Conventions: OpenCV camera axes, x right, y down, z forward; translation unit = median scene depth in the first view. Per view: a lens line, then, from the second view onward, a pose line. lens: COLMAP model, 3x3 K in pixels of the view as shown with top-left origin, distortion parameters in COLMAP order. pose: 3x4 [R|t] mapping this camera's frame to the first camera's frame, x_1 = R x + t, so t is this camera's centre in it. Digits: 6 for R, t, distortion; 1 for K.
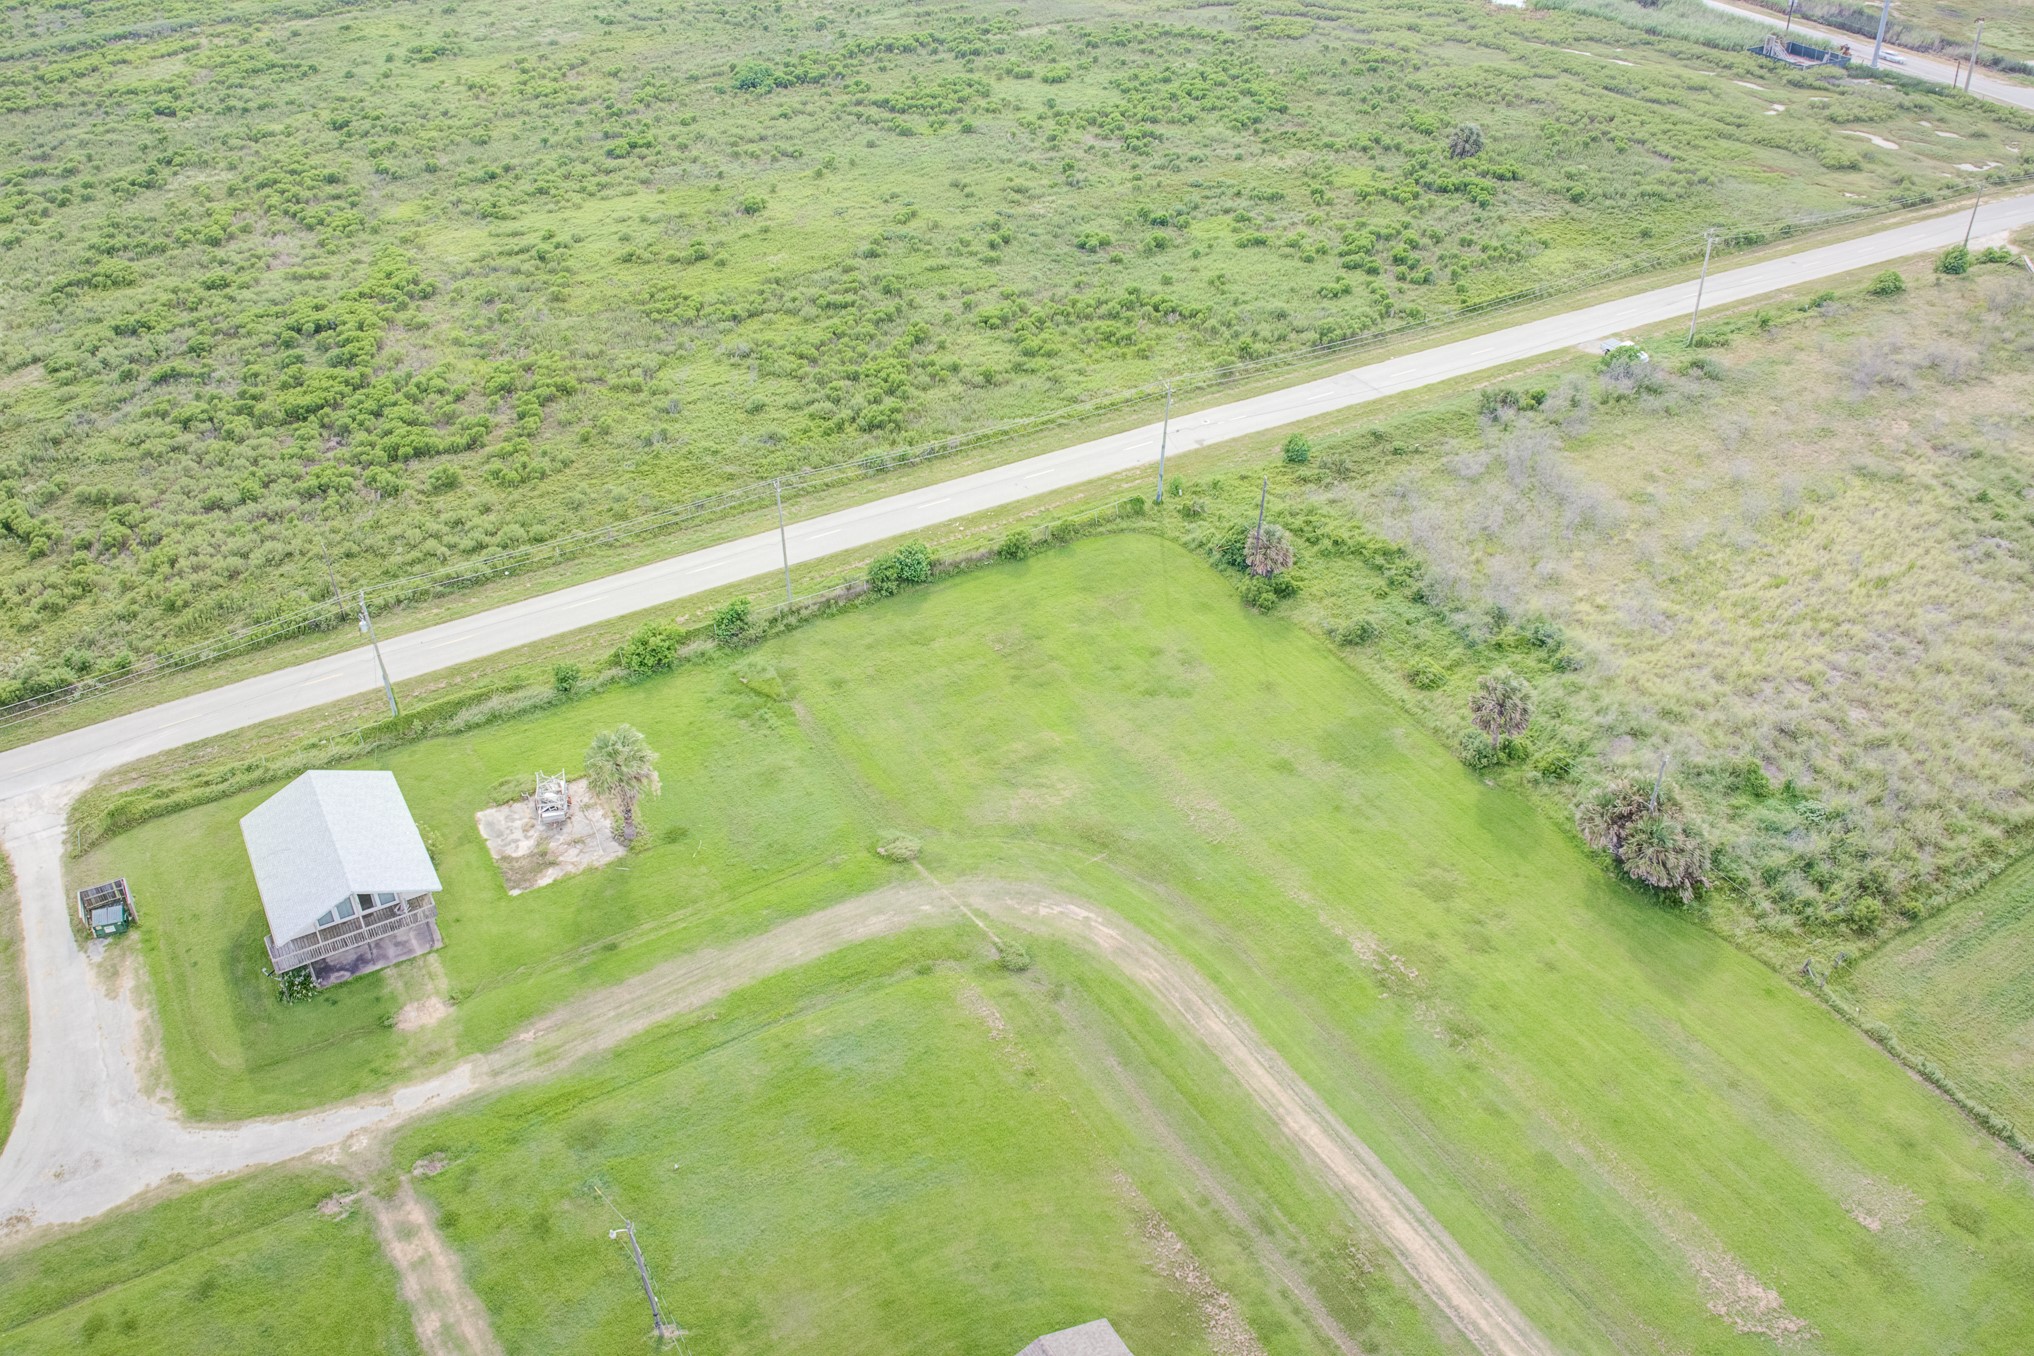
lens RADIAL K [[1701.3, 0, 1034.1], [0, 1701.3, 631.2], [0, 0, 1]] dist [-0.103319, -0.026013]
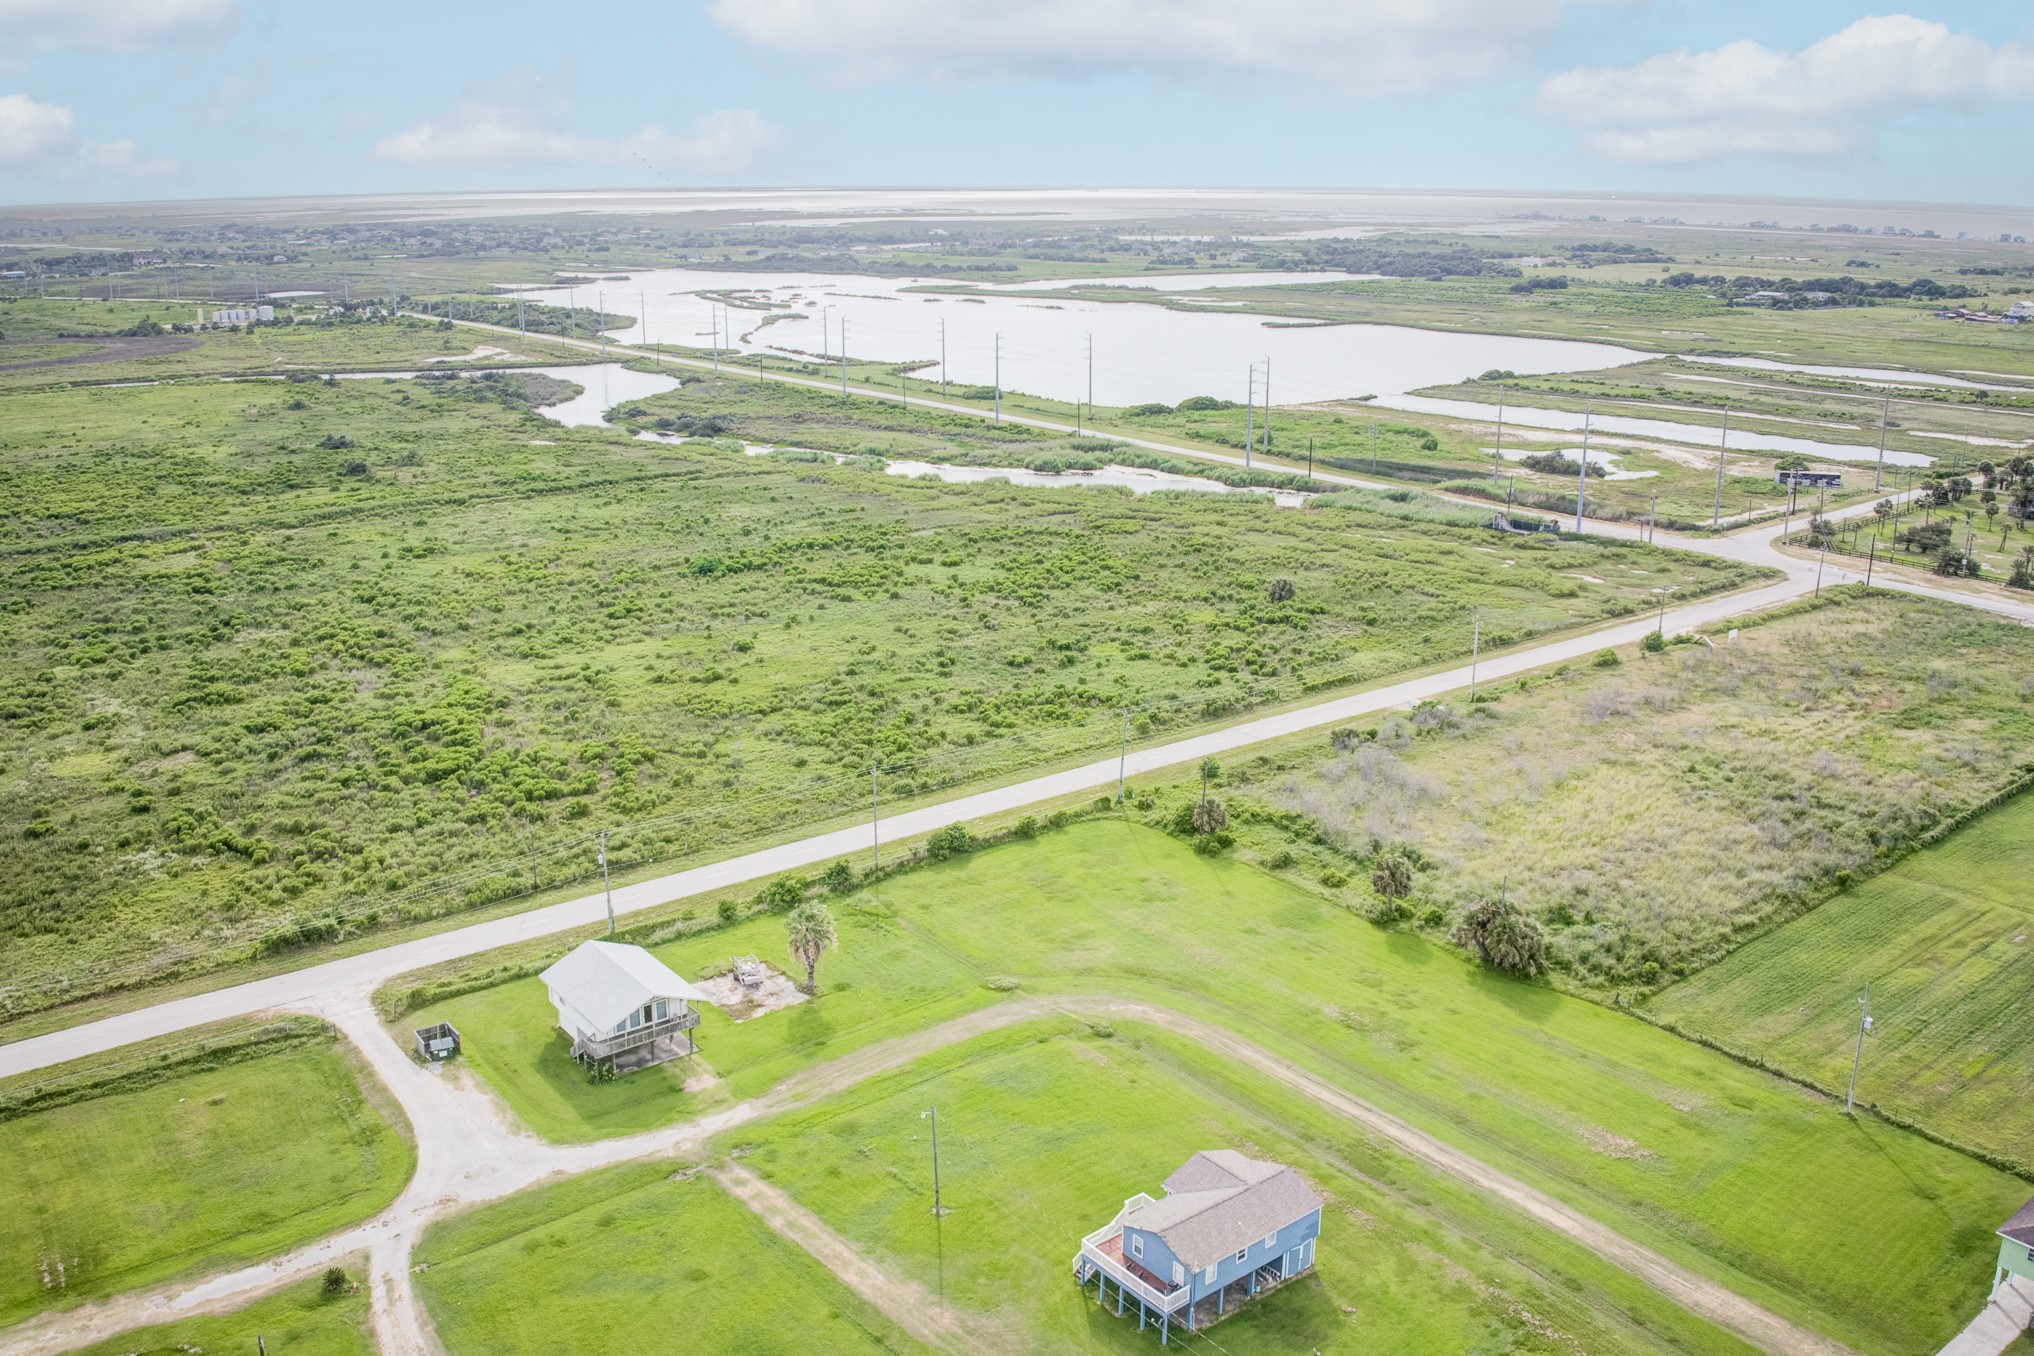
lens RADIAL K [[1701.3, 0, 1043.3], [0, 1701.3, 670.2], [0, 0, 1]] dist [-0.103319, -0.026013]
pose [[0.989403, -0.028384, 0.142395, -0.163507], [0.069706, 0.953154, -0.294346, 0.201628], [-0.127370, 0.301152, 0.945031, -0.294692]]
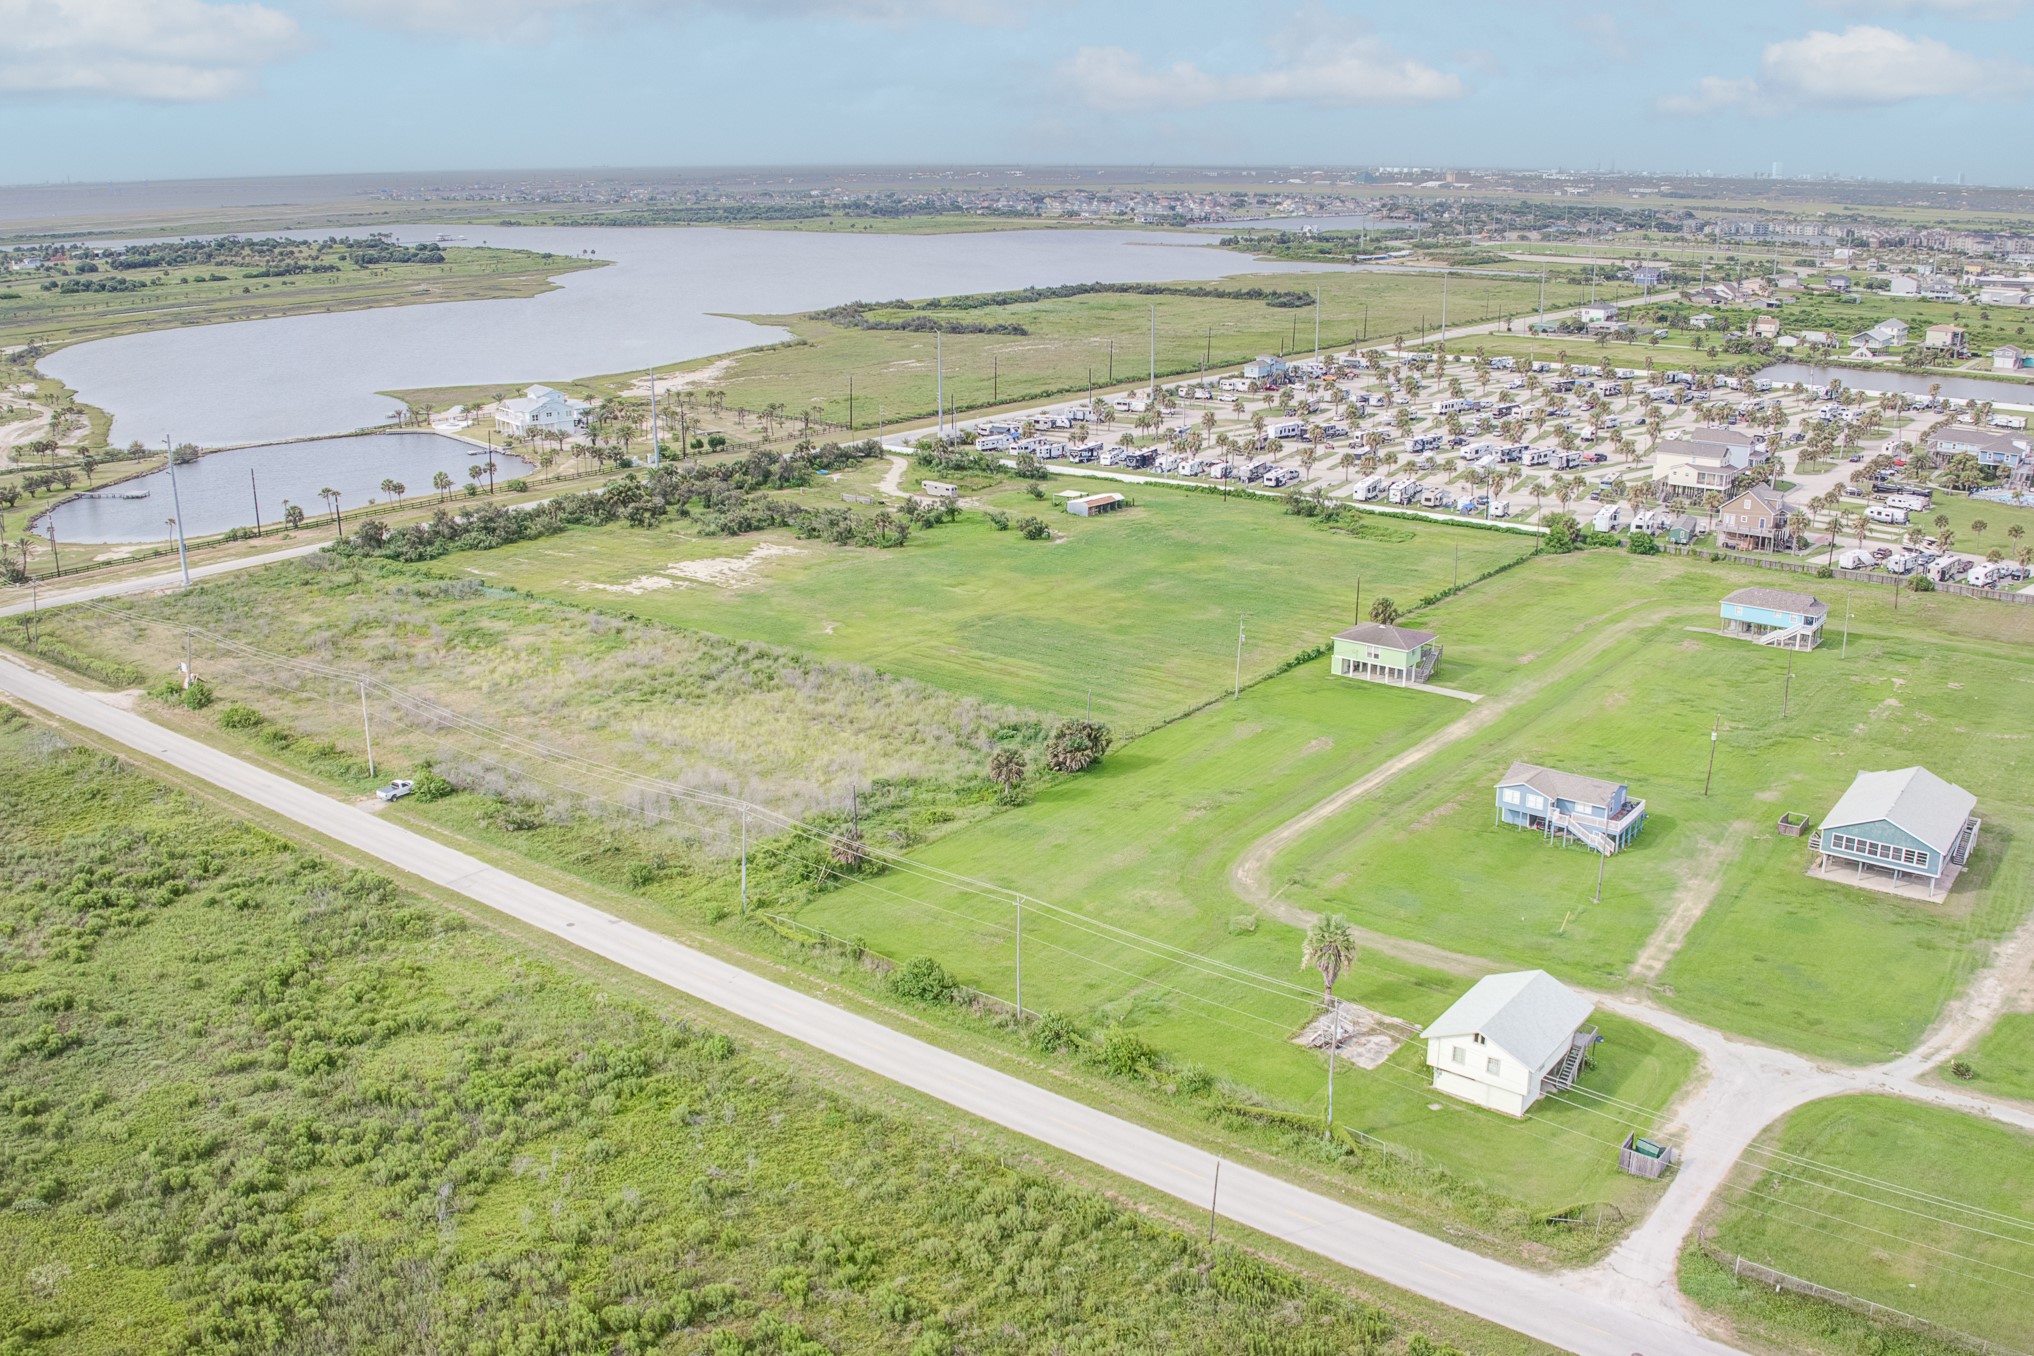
lens RADIAL K [[1701.3, 0, 1063.7], [0, 1701.3, 683.3], [0, 0, 1]] dist [-0.103319, -0.026013]
pose [[-0.385926, -0.264622, 0.883763, -0.873604], [0.510990, 0.736279, 0.443603, -0.527616], [-0.768083, 0.622791, -0.148930, 0.818662]]
